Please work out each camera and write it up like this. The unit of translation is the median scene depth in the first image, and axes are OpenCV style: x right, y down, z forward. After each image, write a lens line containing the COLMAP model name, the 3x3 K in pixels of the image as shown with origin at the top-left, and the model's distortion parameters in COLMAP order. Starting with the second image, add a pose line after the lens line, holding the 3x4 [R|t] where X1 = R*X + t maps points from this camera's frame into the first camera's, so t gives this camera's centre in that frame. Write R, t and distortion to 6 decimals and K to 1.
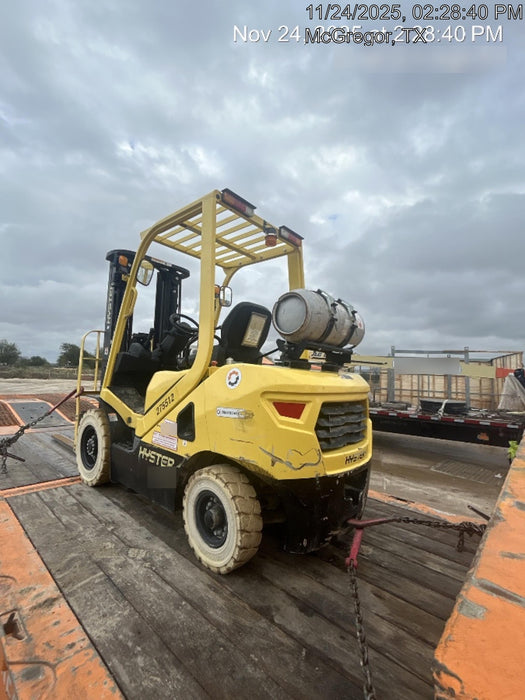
lens RADIAL K [[310.1, 0, 262.2], [0, 310.1, 349.9], [0, 0, 1]] dist [-0.003628, -0.000097]
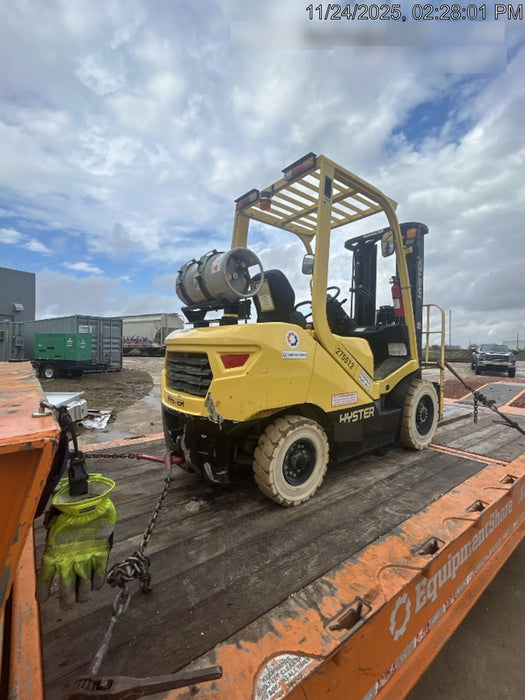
lens RADIAL K [[308.8, 0, 265.2], [0, 308.8, 343.2], [0, 0, 1]] dist [-0.012895, -0.000115]
pose [[-0.174284, -0.054168, -0.983204, 1.261030], [0.067040, 0.995516, -0.066729, 0.216062], [0.982411, -0.077544, -0.169871, 1.419399]]
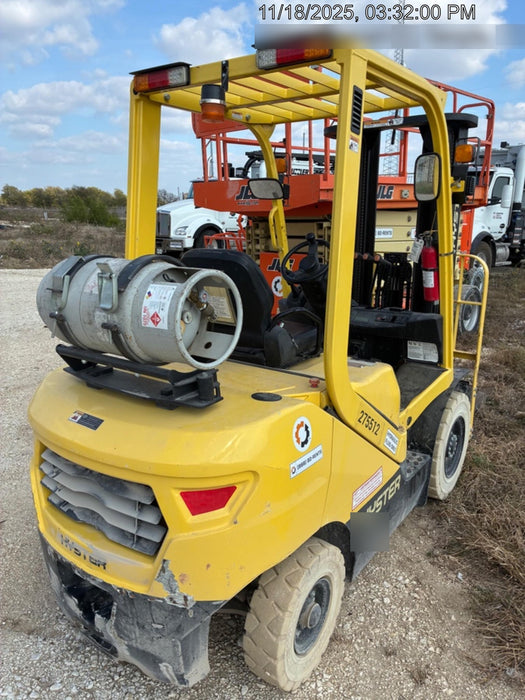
lens RADIAL K [[536.7, 0, 265.6], [0, 536.7, 350.6], [0, 0, 1]] dist [0.007014, -0.001794]
pose [[0.082104, 0.202163, -0.975904, 1.168707], [0.090377, 0.973665, 0.209303, -0.198514], [0.992517, -0.105384, 0.061671, 1.234026]]
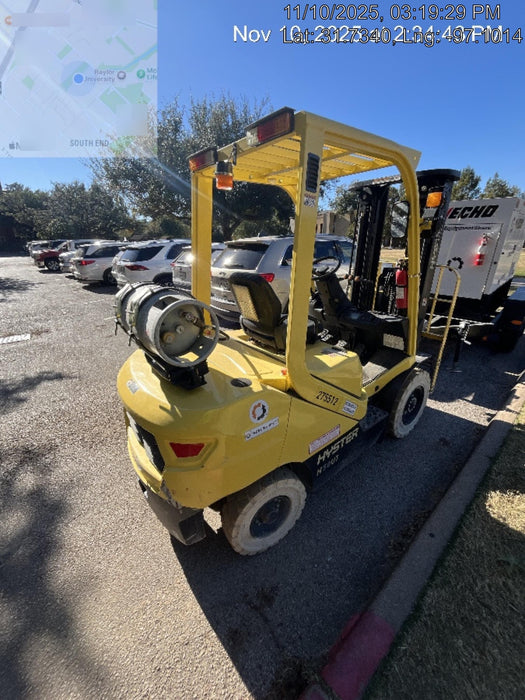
lens RADIAL K [[282.9, 0, 262.7], [0, 282.9, 344.4], [0, 0, 1]] dist [0.011391, -0.000014]
pose [[-0.198556, 0.312208, -0.929033, 0.909418], [0.100065, 0.949410, 0.297670, -0.234120], [0.974968, -0.033859, -0.219752, 1.514402]]
